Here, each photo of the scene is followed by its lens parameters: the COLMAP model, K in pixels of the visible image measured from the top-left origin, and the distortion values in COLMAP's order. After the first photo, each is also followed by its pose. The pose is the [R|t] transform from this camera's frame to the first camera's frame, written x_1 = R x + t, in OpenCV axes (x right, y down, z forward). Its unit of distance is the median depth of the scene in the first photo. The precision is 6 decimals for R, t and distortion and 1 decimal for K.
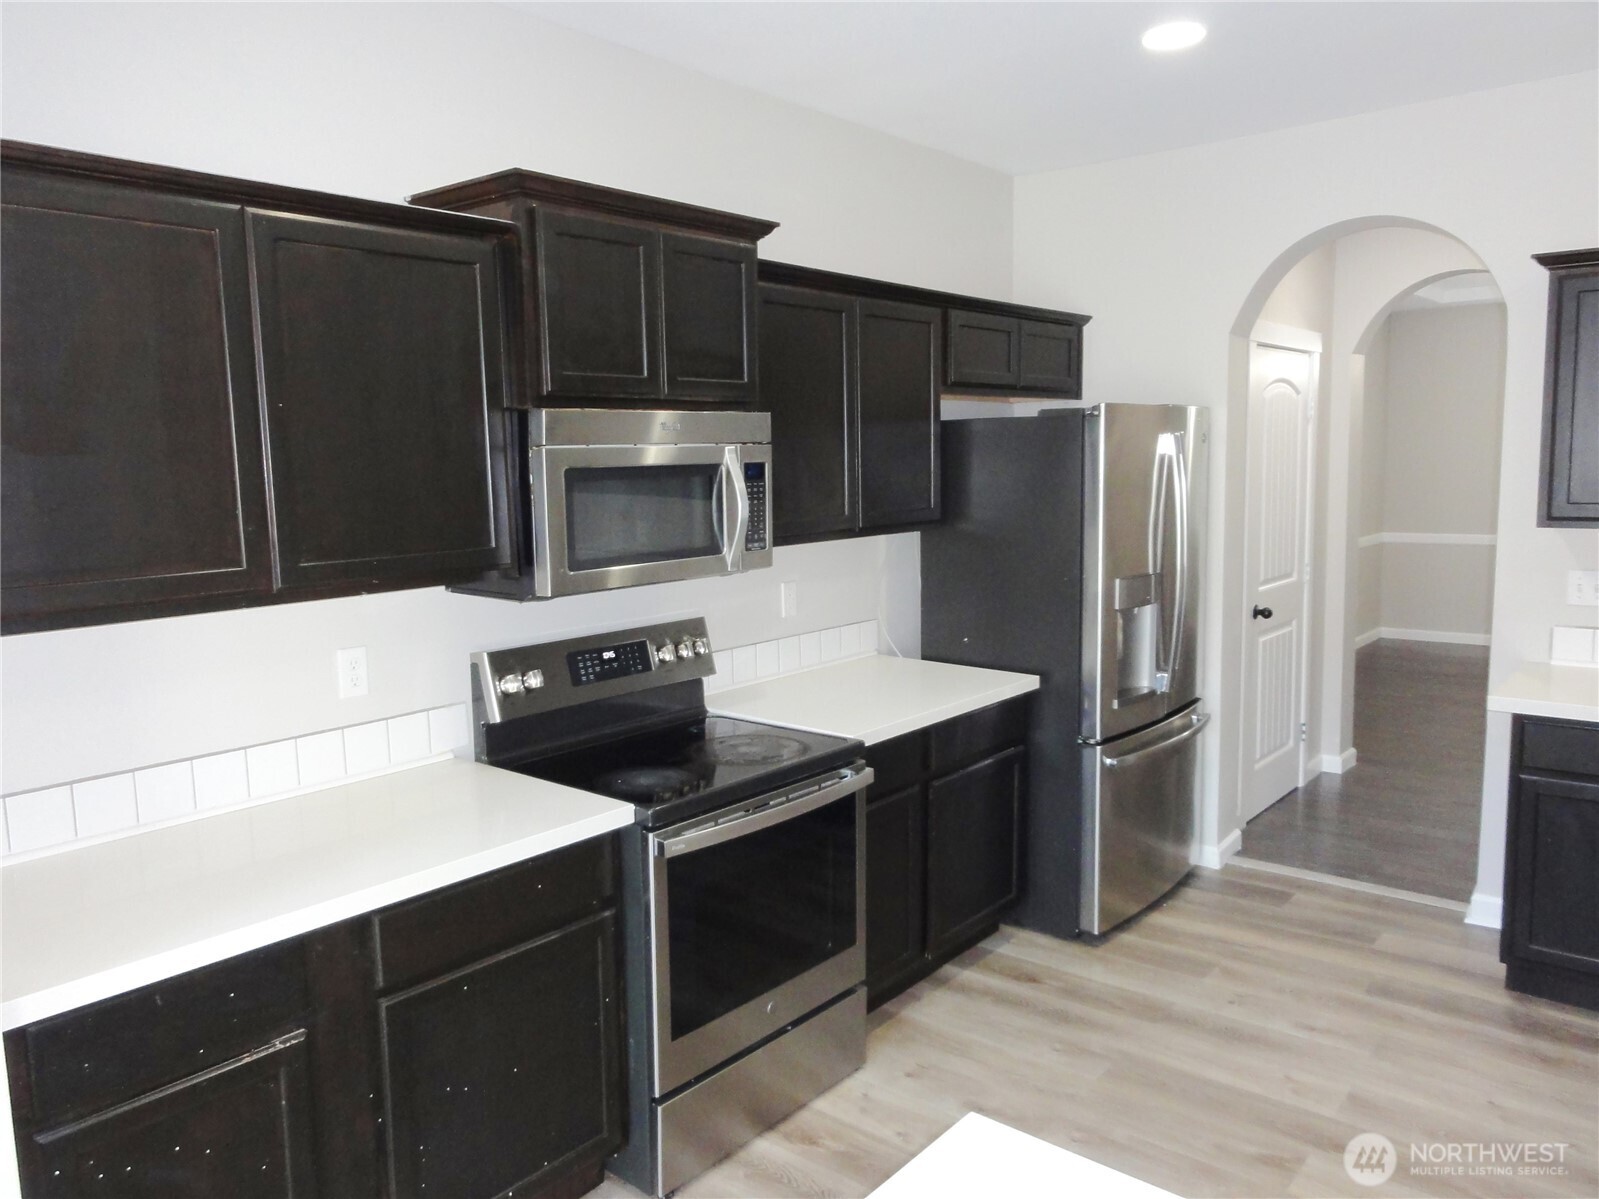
lens RADIAL K [[1194.0, 0, 809.8], [0, 1194.0, 593.6], [0, 0, 1]] dist [-0.001182, 0.008021]
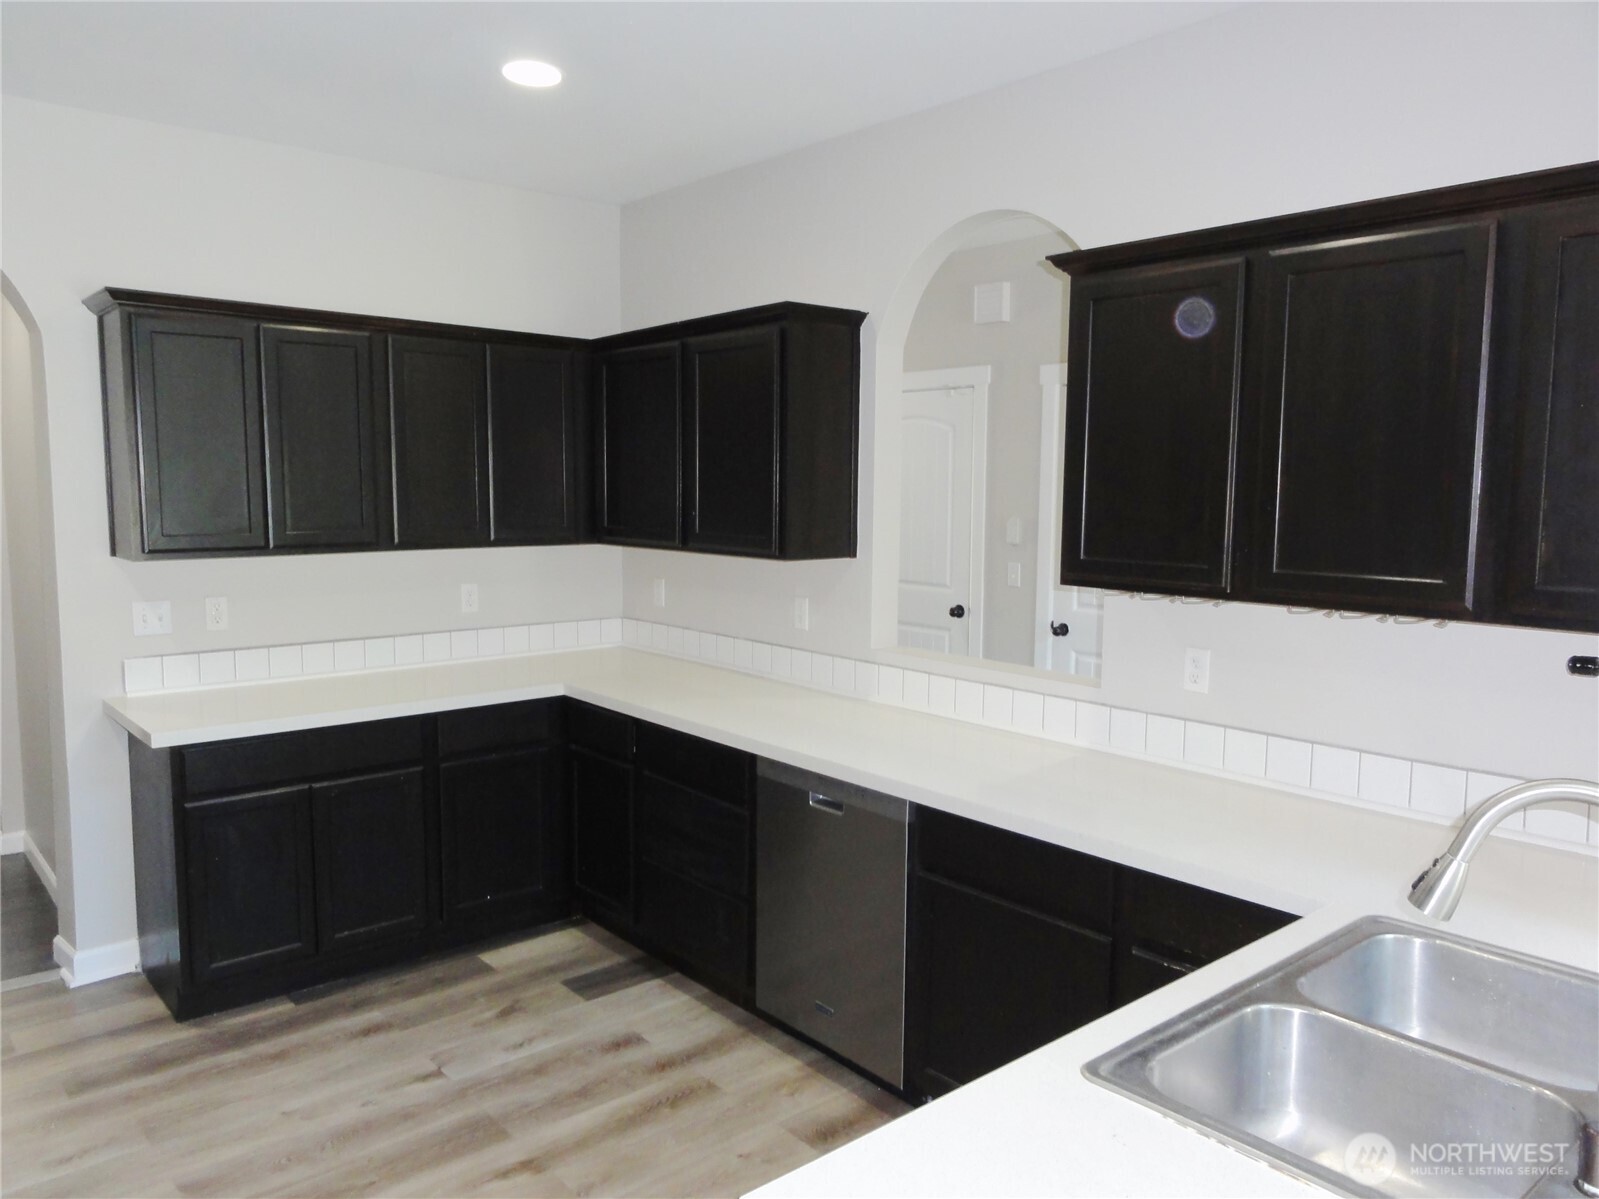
lens RADIAL K [[1194.0, 0, 808.6], [0, 1194.0, 603.0], [0, 0, 1]] dist [-0.001182, 0.008021]
pose [[0.175855, -0.098231, 0.979503, -0.289604], [0.107051, 0.991016, 0.080167, -0.044119], [-0.978578, 0.090759, 0.184791, 0.283529]]
